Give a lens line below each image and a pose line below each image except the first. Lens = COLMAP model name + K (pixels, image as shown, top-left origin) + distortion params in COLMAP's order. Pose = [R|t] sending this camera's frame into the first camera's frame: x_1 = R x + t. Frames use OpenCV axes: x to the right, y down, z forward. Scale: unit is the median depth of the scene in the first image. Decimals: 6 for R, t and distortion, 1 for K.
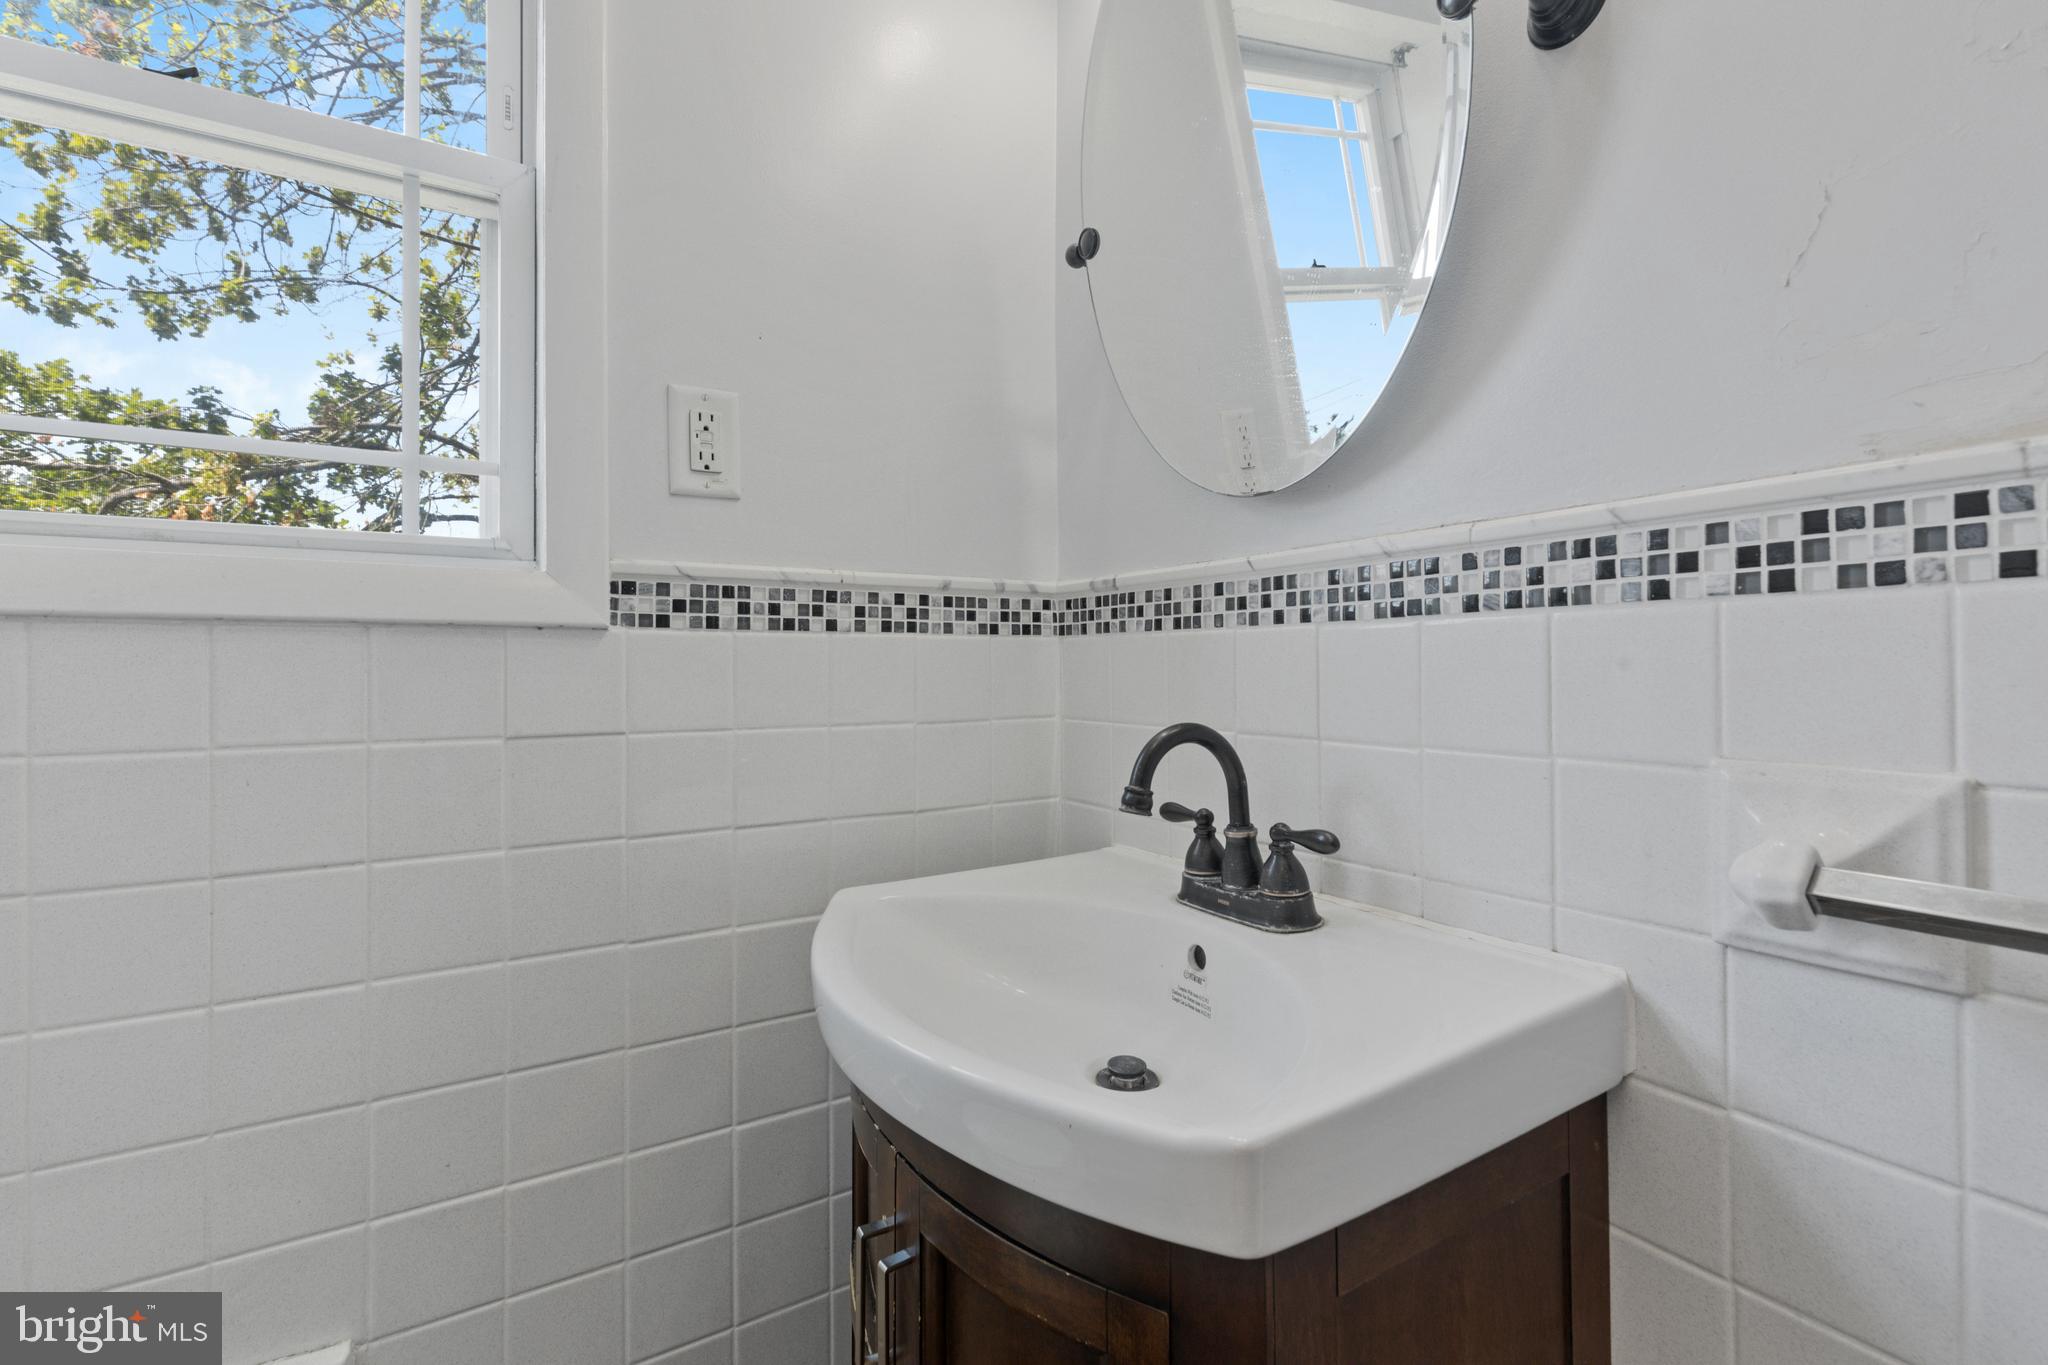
lens RADIAL K [[914.2, 0, 1028.4], [0, 914.2, 668.4], [0, 0, 1]] dist [0.012033, -0.009594]
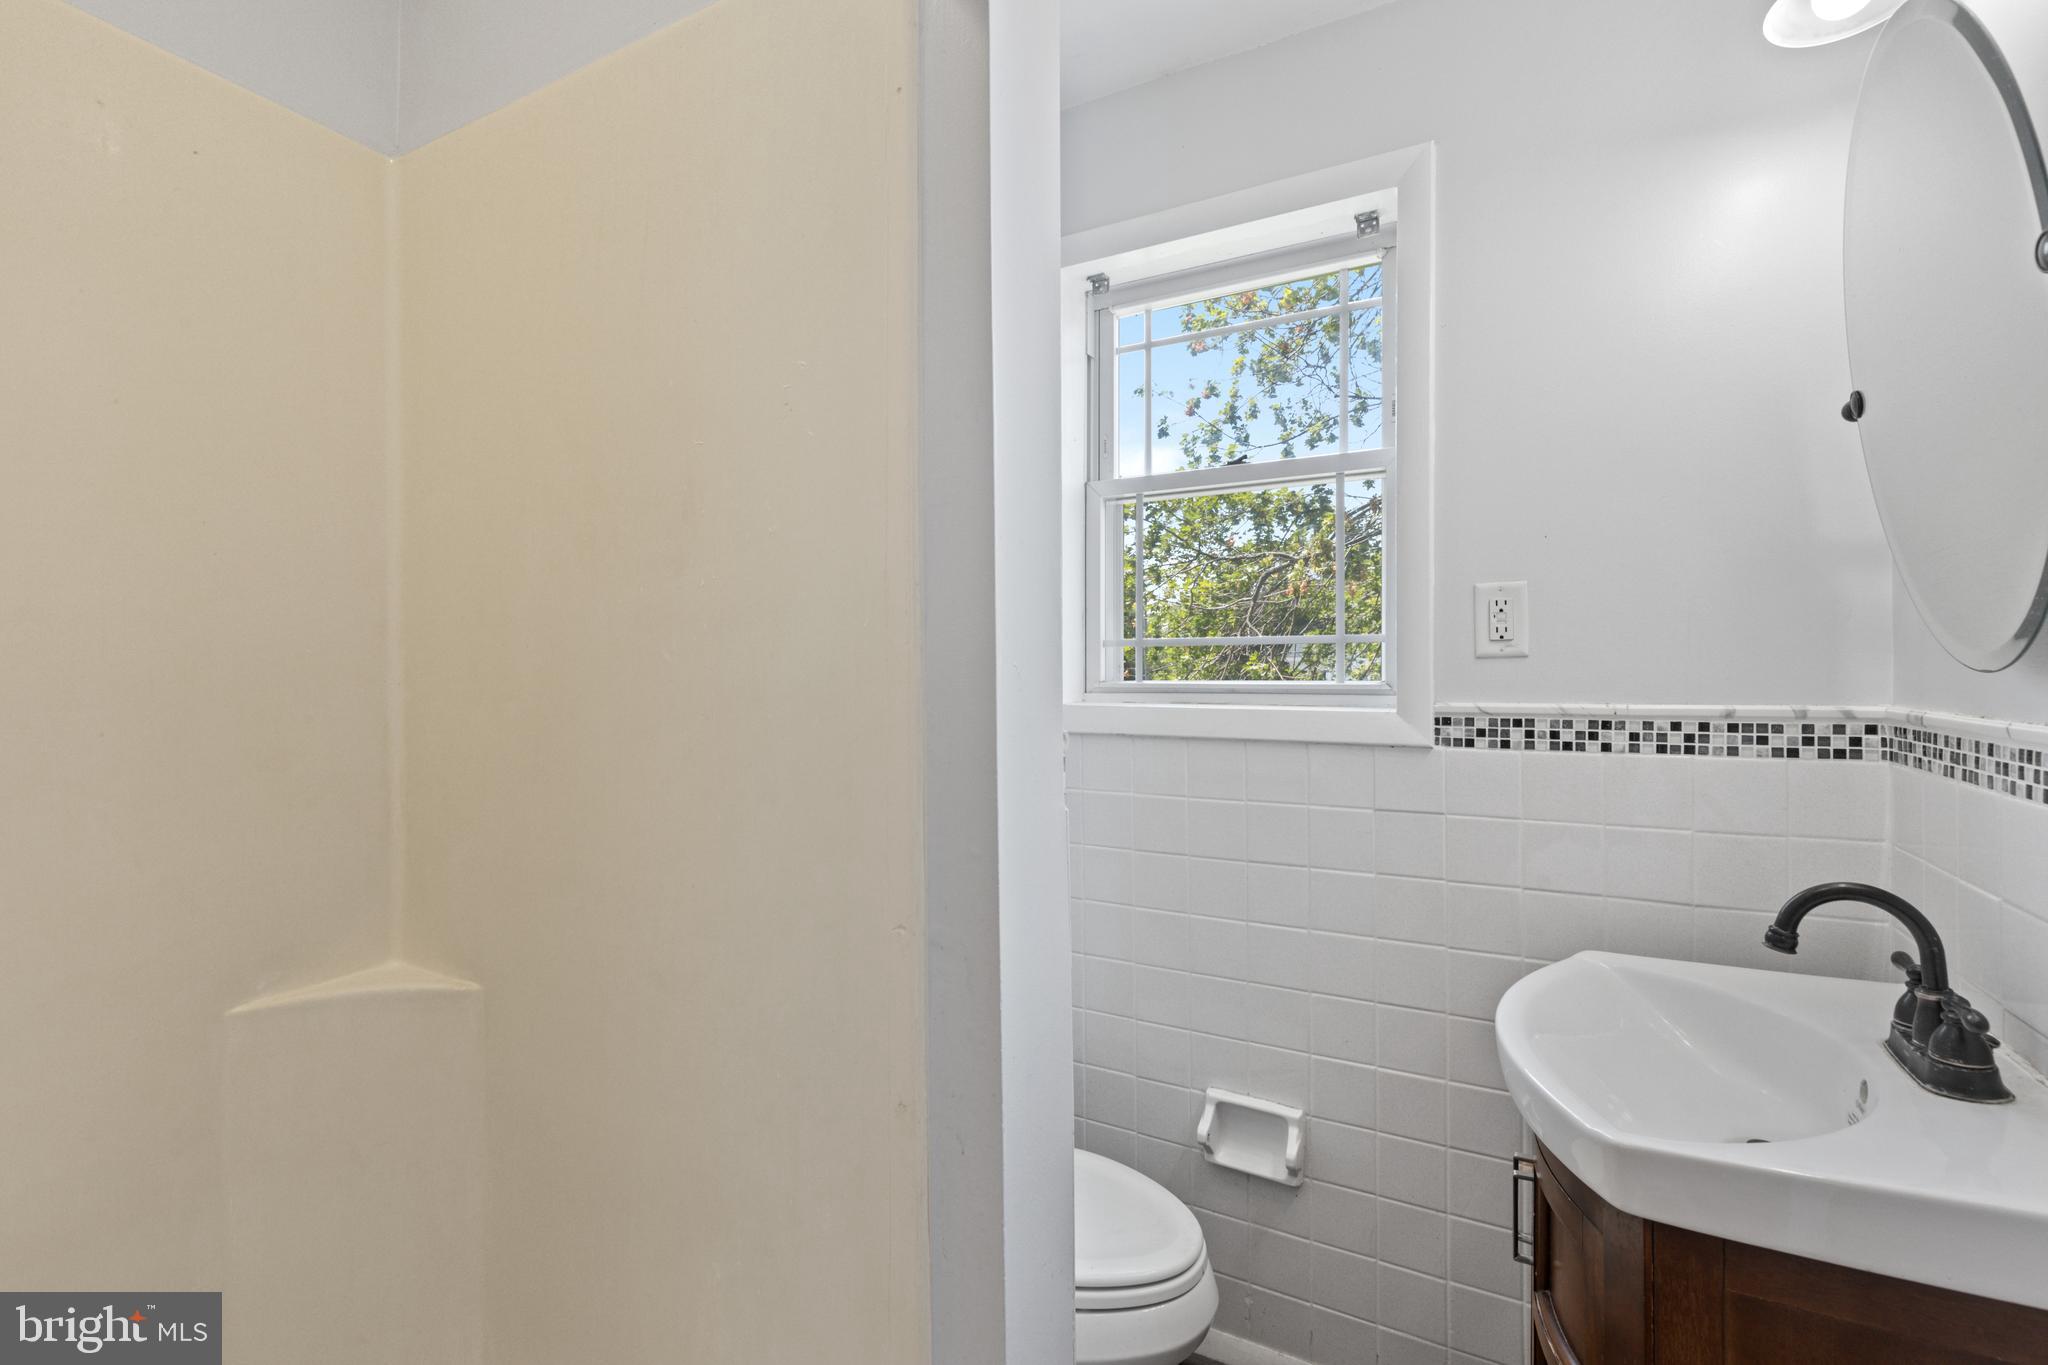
lens RADIAL K [[914.2, 0, 1028.4], [0, 914.2, 668.4], [0, 0, 1]] dist [0.012033, -0.009594]
pose [[0.492890, 0.004345, -0.870081, 0.516842], [0.002837, 0.999974, 0.006601, -0.171282], [0.870087, -0.005722, 0.492865, -0.357244]]
